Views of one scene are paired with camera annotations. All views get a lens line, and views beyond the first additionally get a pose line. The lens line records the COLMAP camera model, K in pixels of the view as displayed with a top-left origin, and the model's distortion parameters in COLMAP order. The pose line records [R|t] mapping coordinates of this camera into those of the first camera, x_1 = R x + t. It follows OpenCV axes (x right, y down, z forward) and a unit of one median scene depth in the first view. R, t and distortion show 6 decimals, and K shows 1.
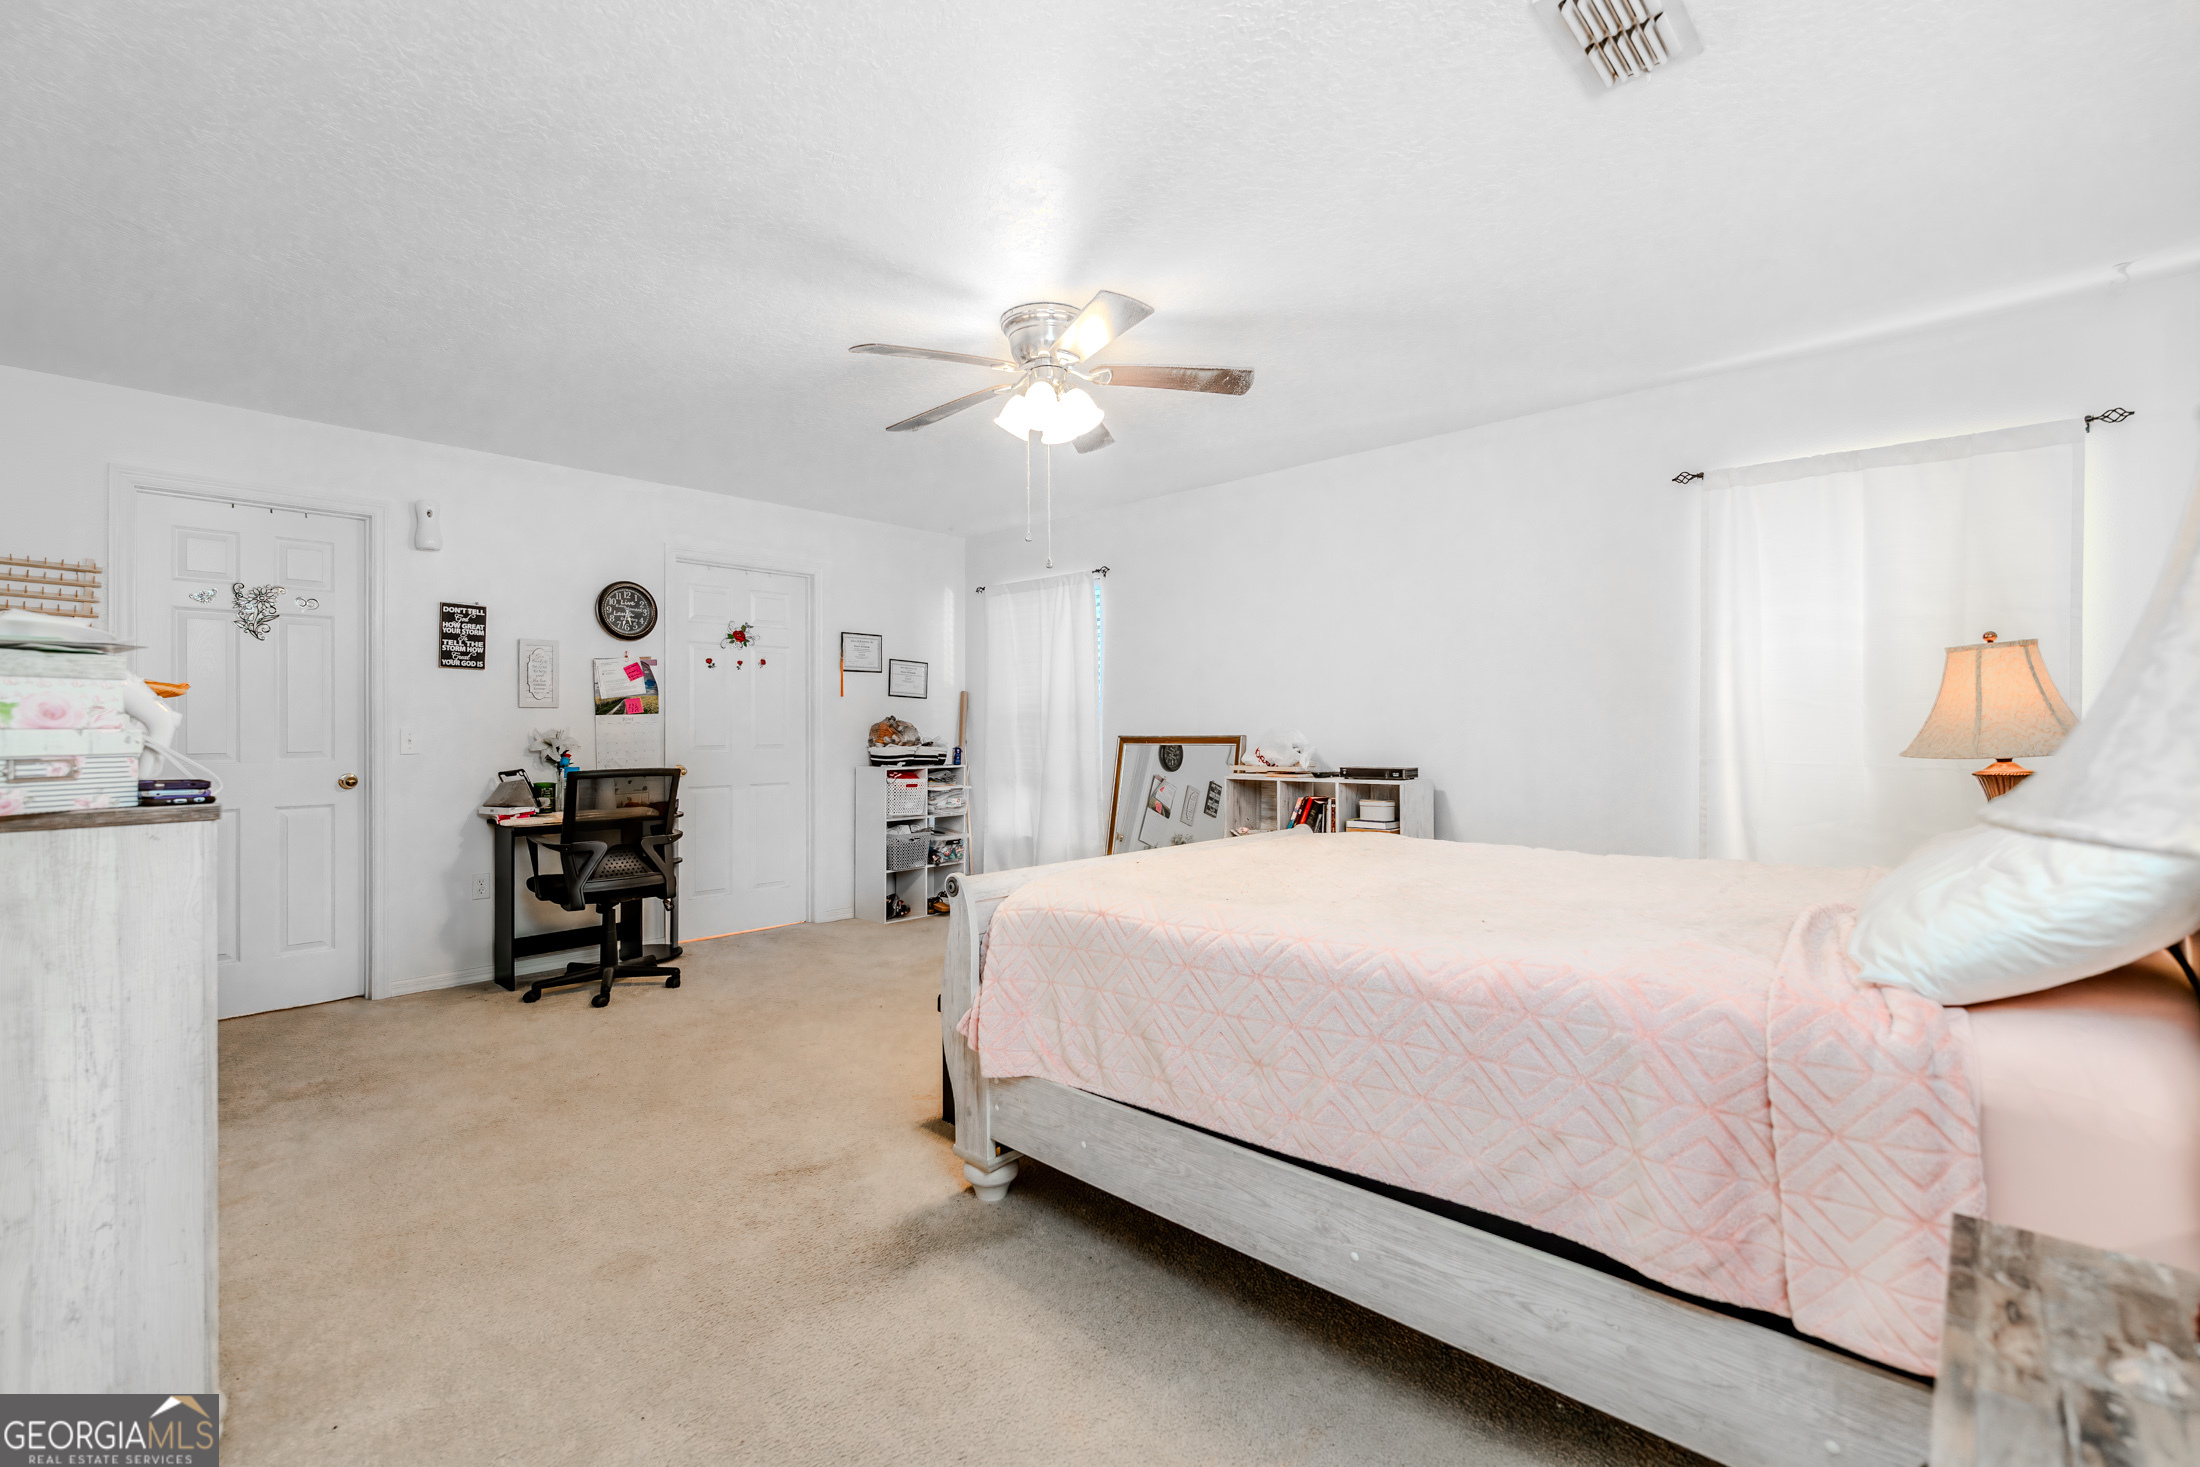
lens RADIAL K [[951.9, 0, 1089.7], [0, 951.9, 722.6], [0, 0, 1]] dist [0.000125, 0.000043]
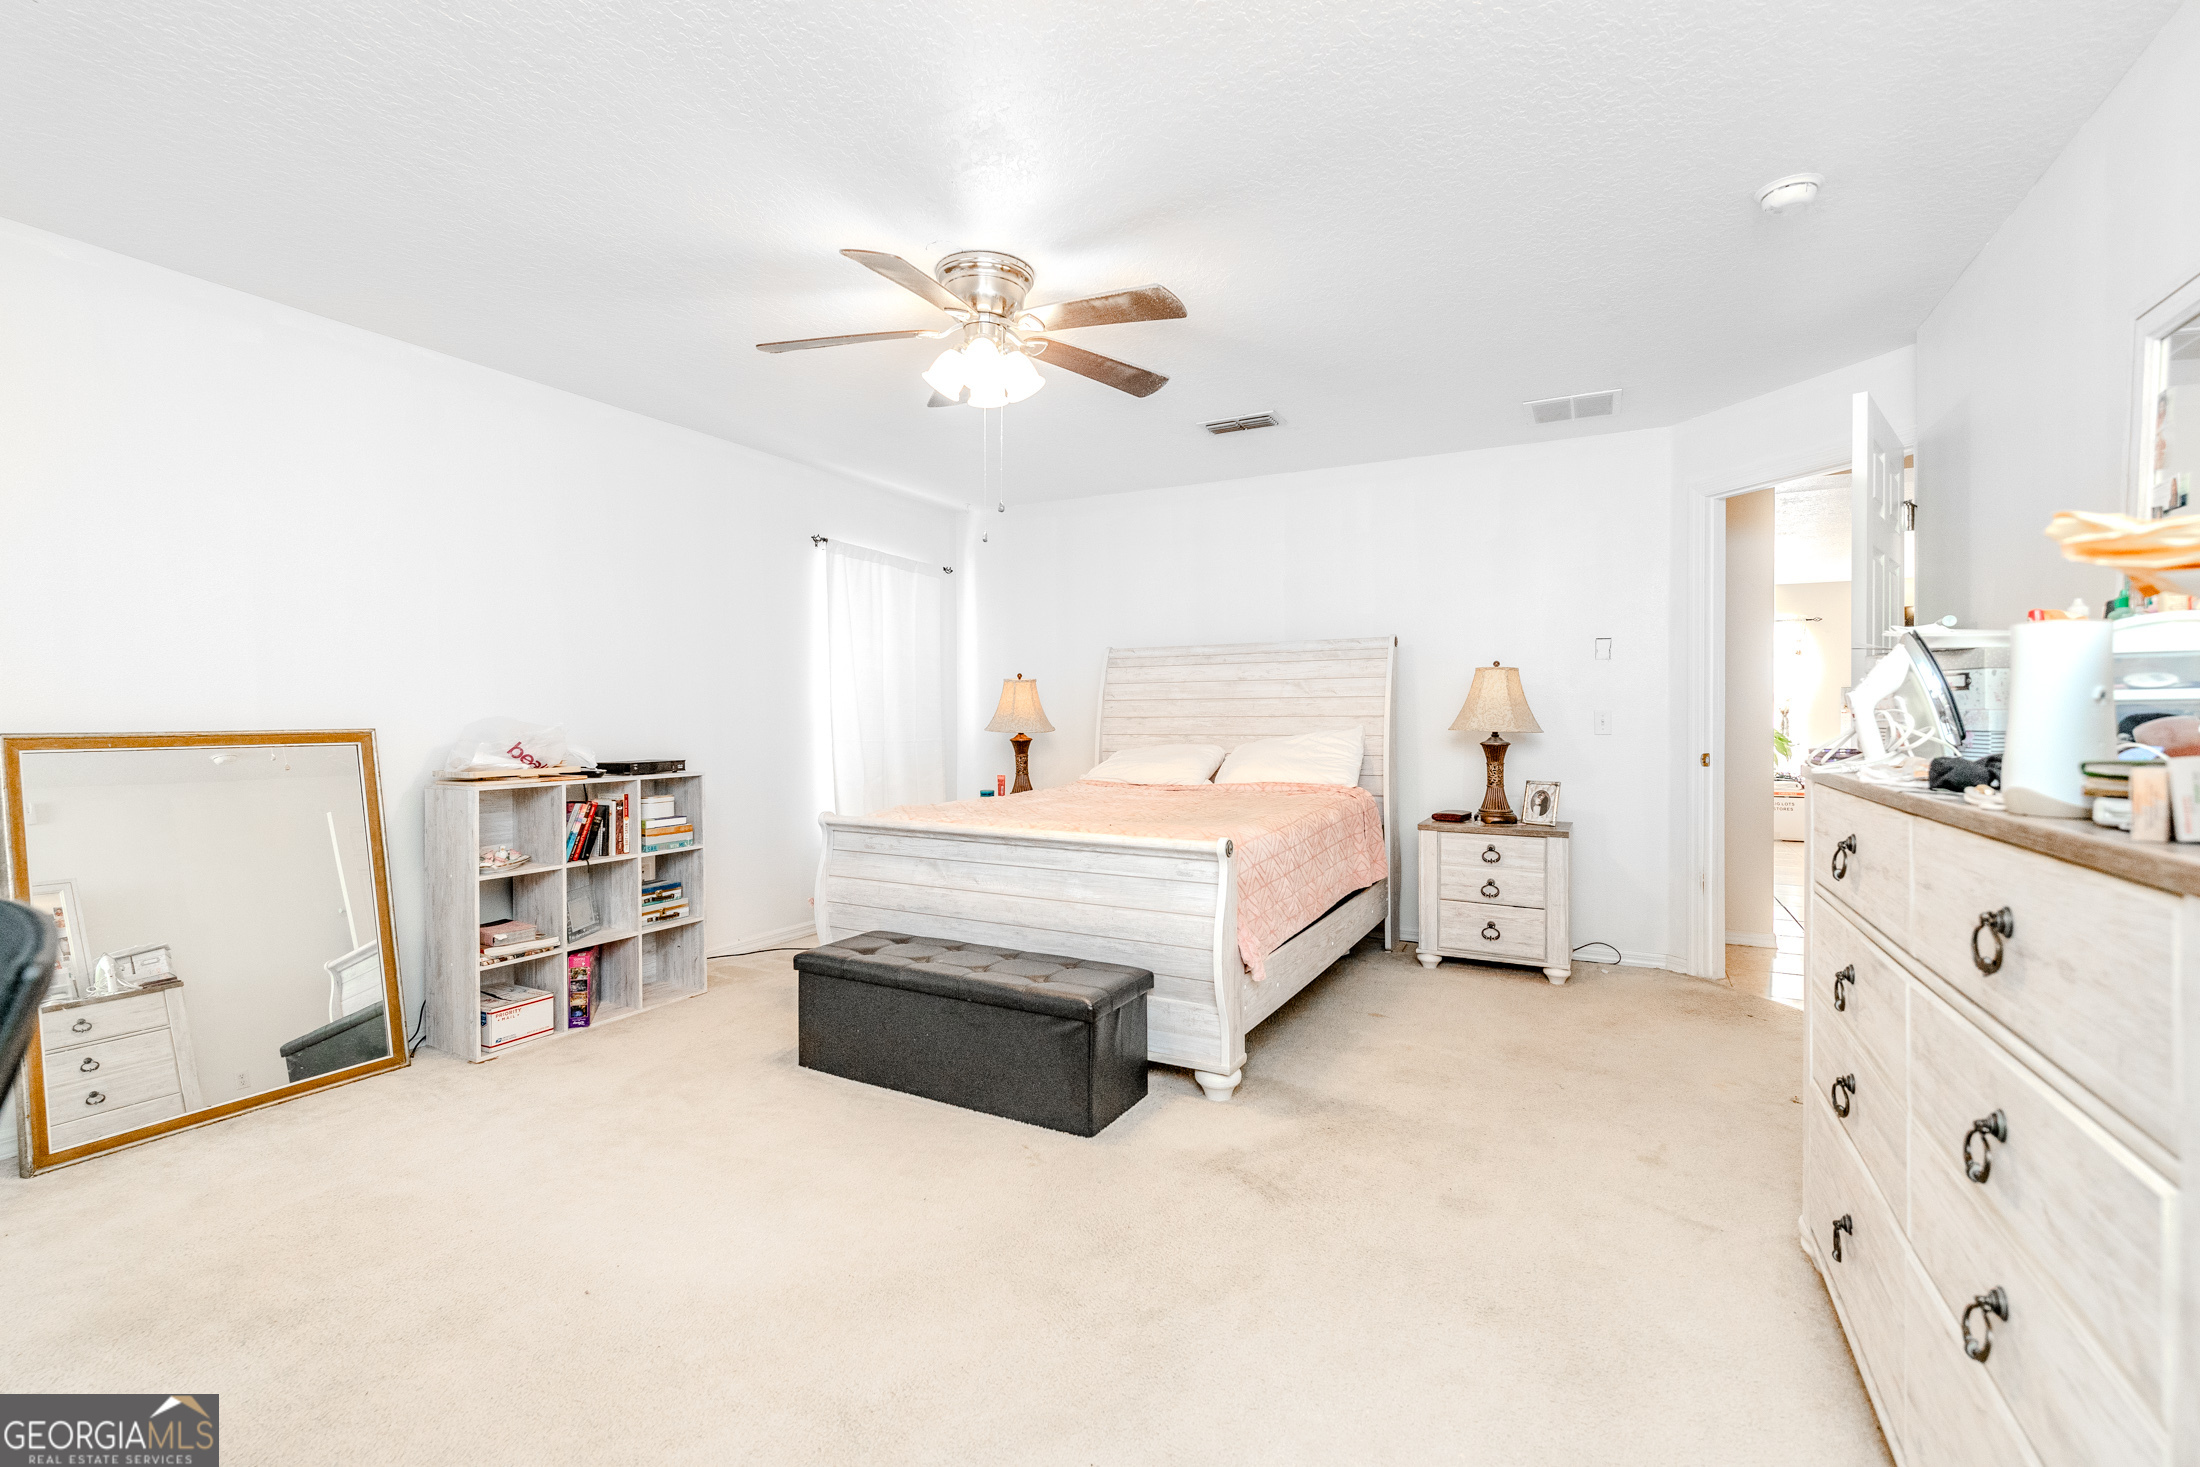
lens RADIAL K [[951.9, 0, 1089.7], [0, 951.9, 722.6], [0, 0, 1]] dist [0.000125, 0.000043]
pose [[-0.247618, -0.000115, 0.968858, -0.832236], [-0.005769, 0.999982, -0.001355, 0.011417], [-0.968841, -0.005925, -0.247614, 0.974041]]
